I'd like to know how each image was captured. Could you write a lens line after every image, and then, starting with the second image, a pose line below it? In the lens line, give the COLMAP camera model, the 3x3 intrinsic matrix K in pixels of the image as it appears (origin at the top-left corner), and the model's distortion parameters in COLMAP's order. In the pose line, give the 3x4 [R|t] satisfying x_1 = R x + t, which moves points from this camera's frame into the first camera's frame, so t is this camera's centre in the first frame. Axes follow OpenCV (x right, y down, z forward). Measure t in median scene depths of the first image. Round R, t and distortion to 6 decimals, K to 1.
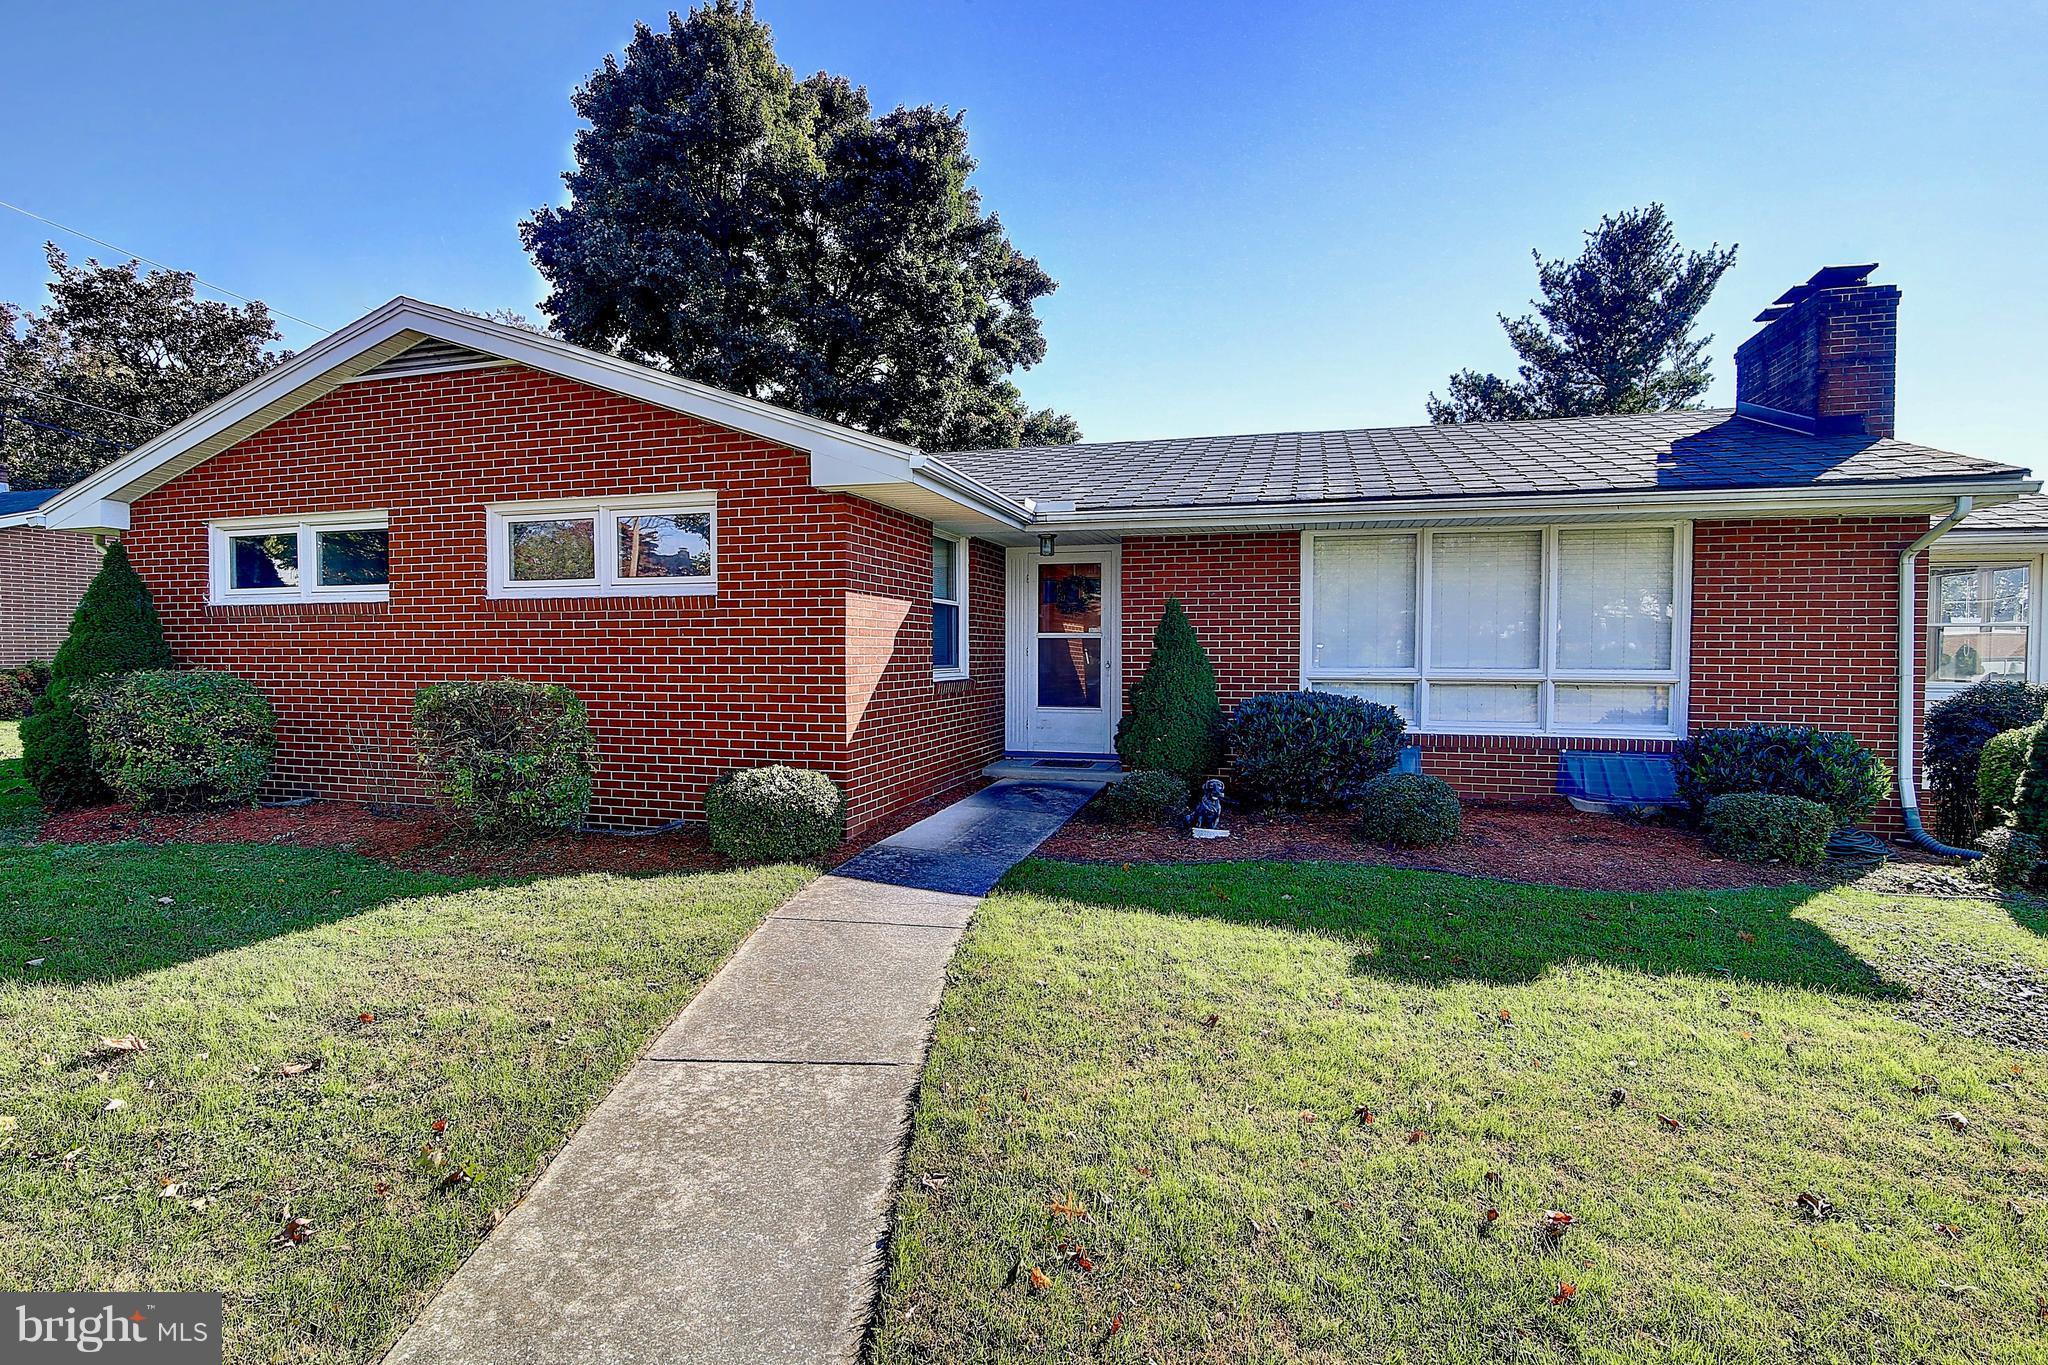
lens RADIAL K [[960.2, 0, 1024.0], [0, 960.2, 682.5], [0, 0, 1]] dist [-0.018014, 0.001154]
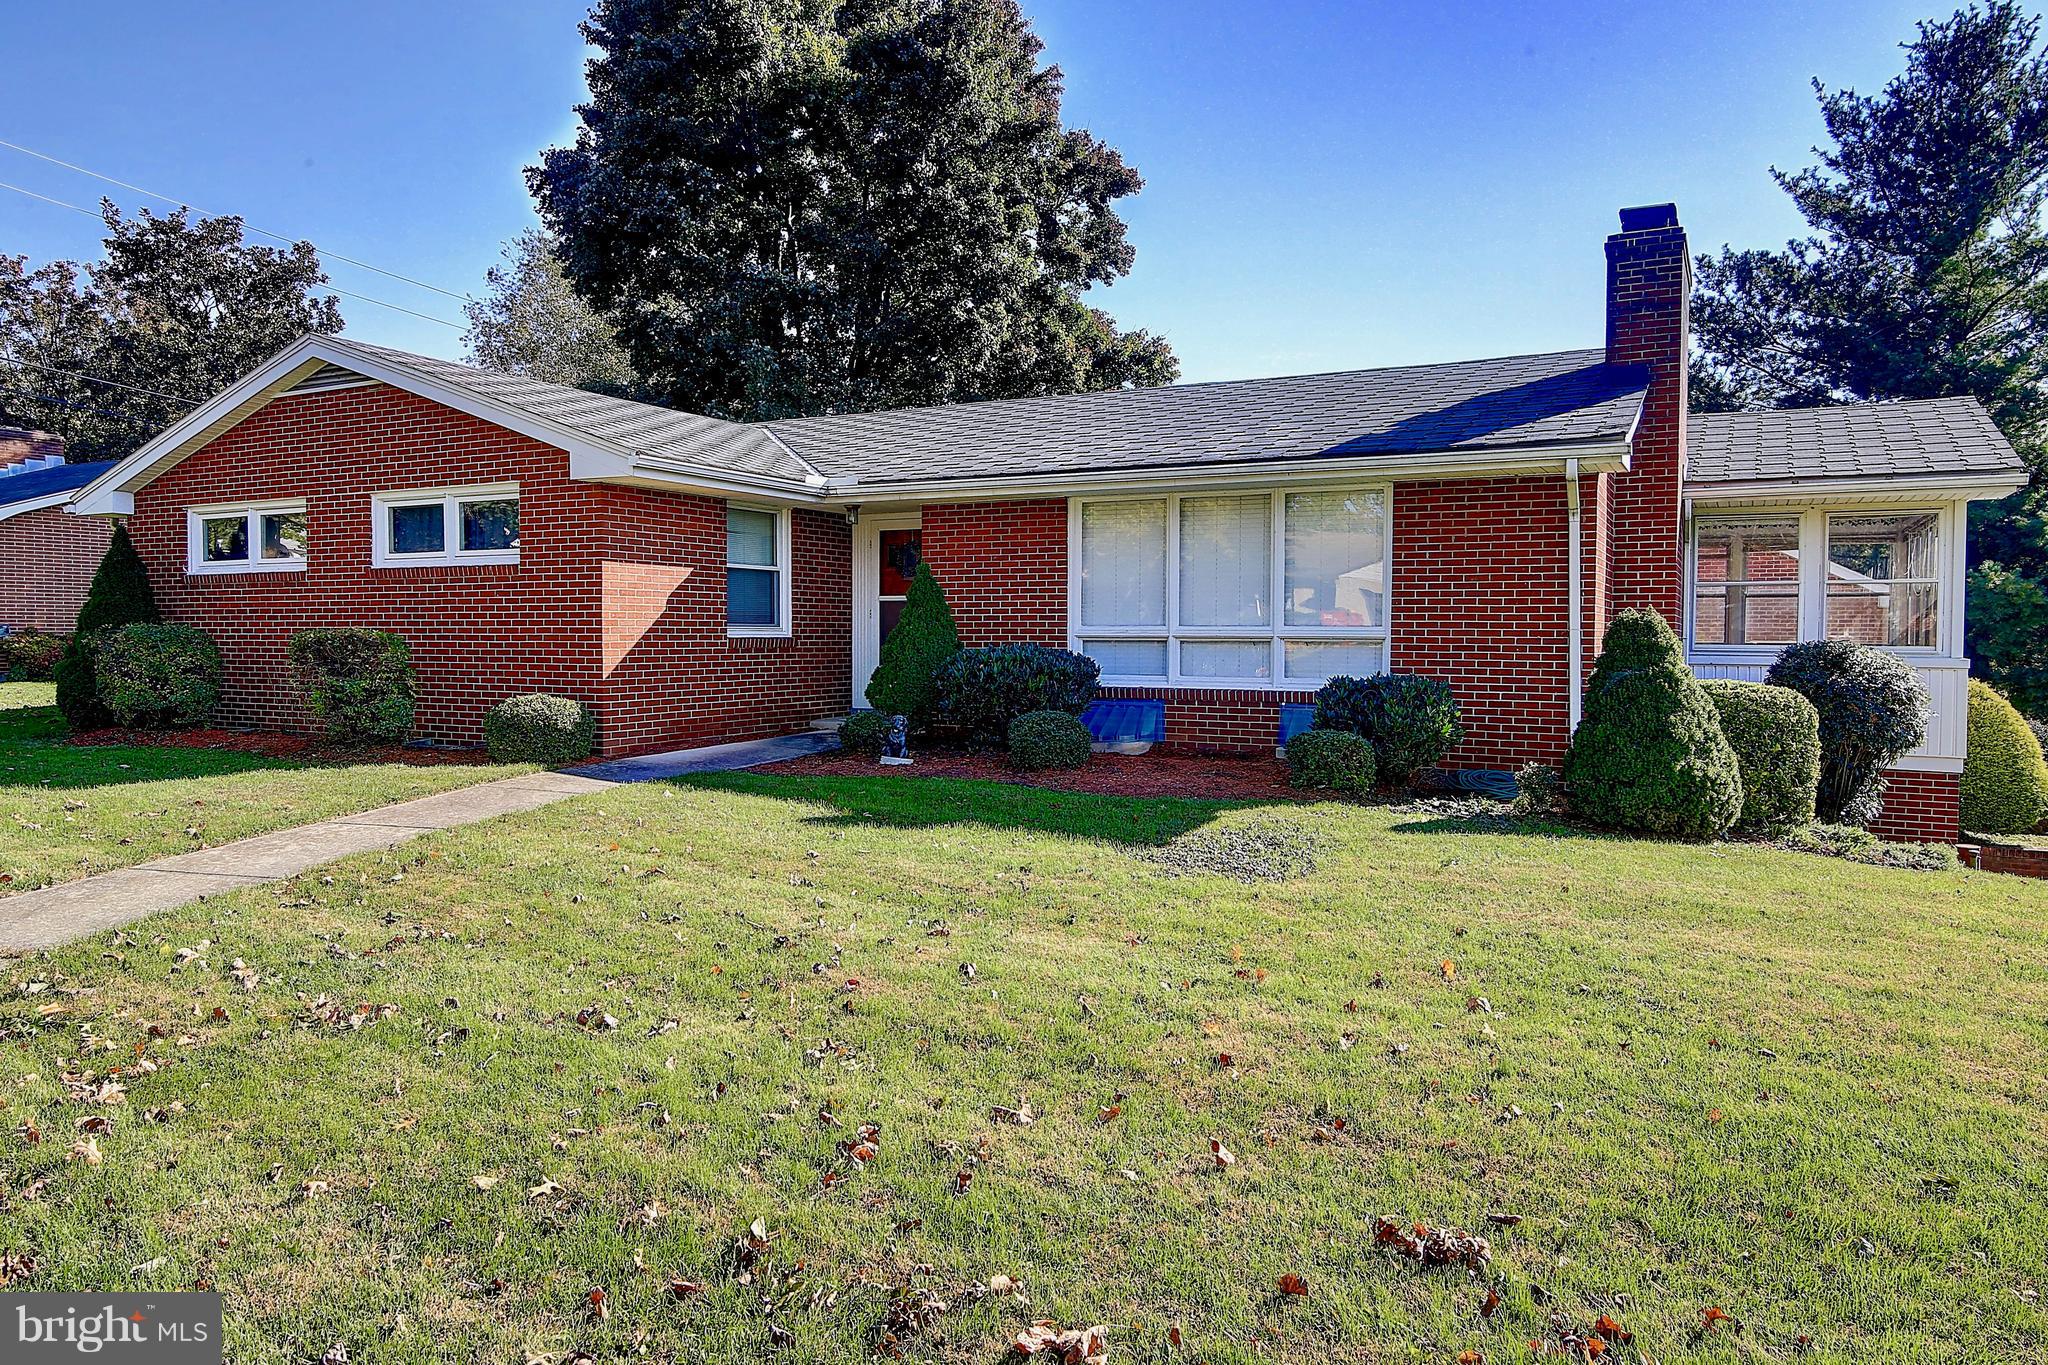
lens RADIAL K [[1340.3, 0, 1024.0], [0, 1340.3, 682.5], [0, 0, 1]] dist [-0.001510, -0.001359]
pose [[0.978332, 0.008843, -0.206853, 0.521546], [-0.008205, 0.999959, 0.003941, 0.039510], [0.206880, -0.002159, 0.978364, -0.443889]]
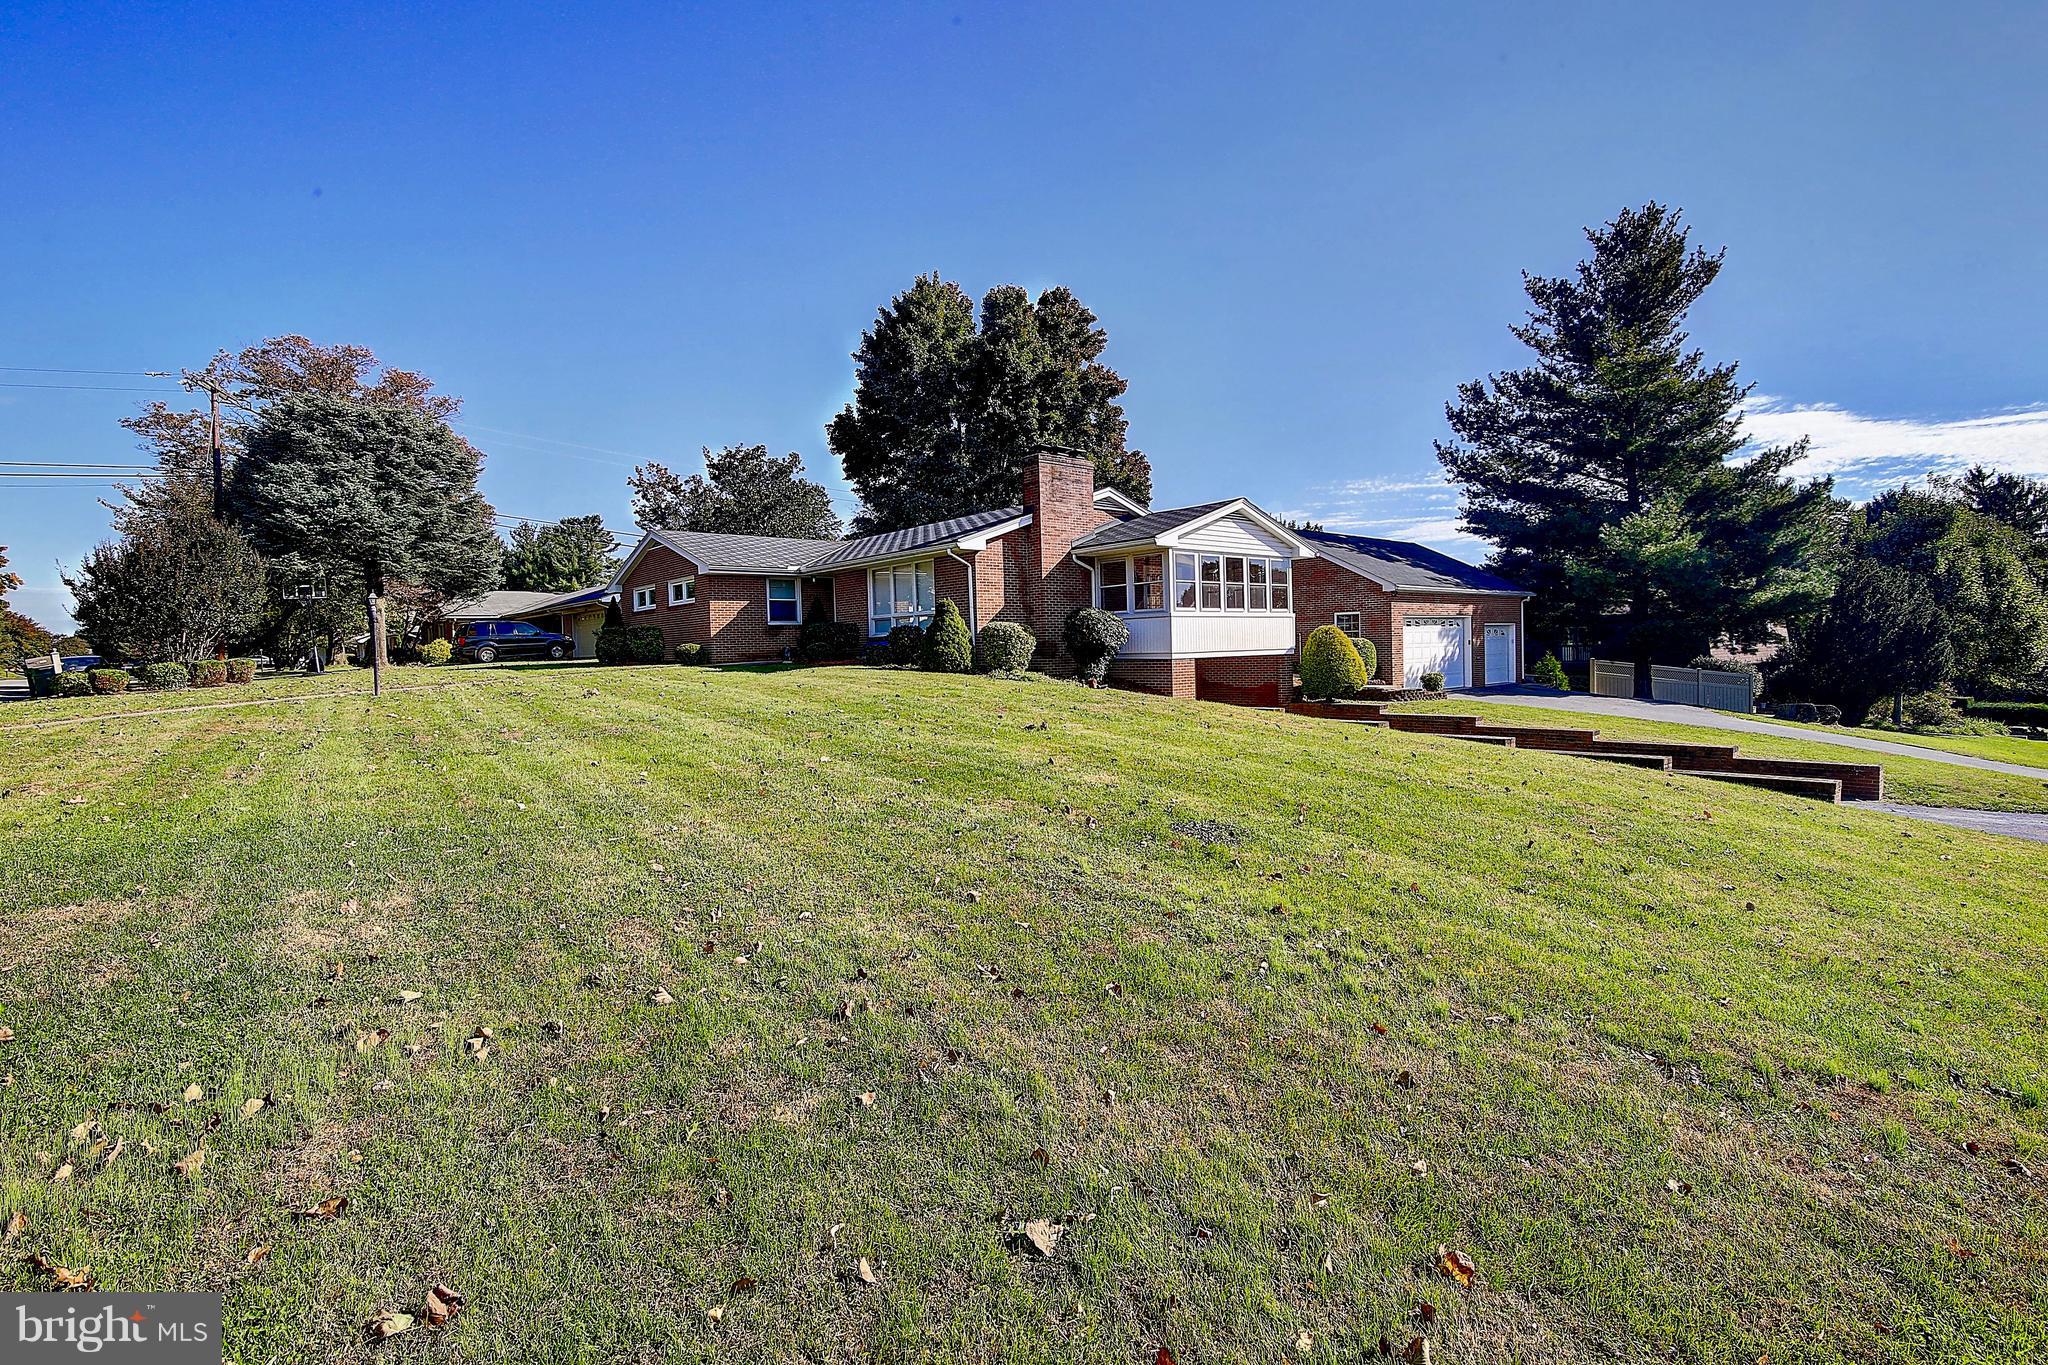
lens RADIAL K [[922.5, 0, 1020.5], [0, 922.5, 680.1], [0, 0, 1]] dist [0.000586, 0.000236]
pose [[0.835807, -0.006177, -0.548988, 2.105347], [0.009350, 0.999952, 0.002985, 0.166385], [0.548943, -0.007628, 0.835825, -1.040832]]
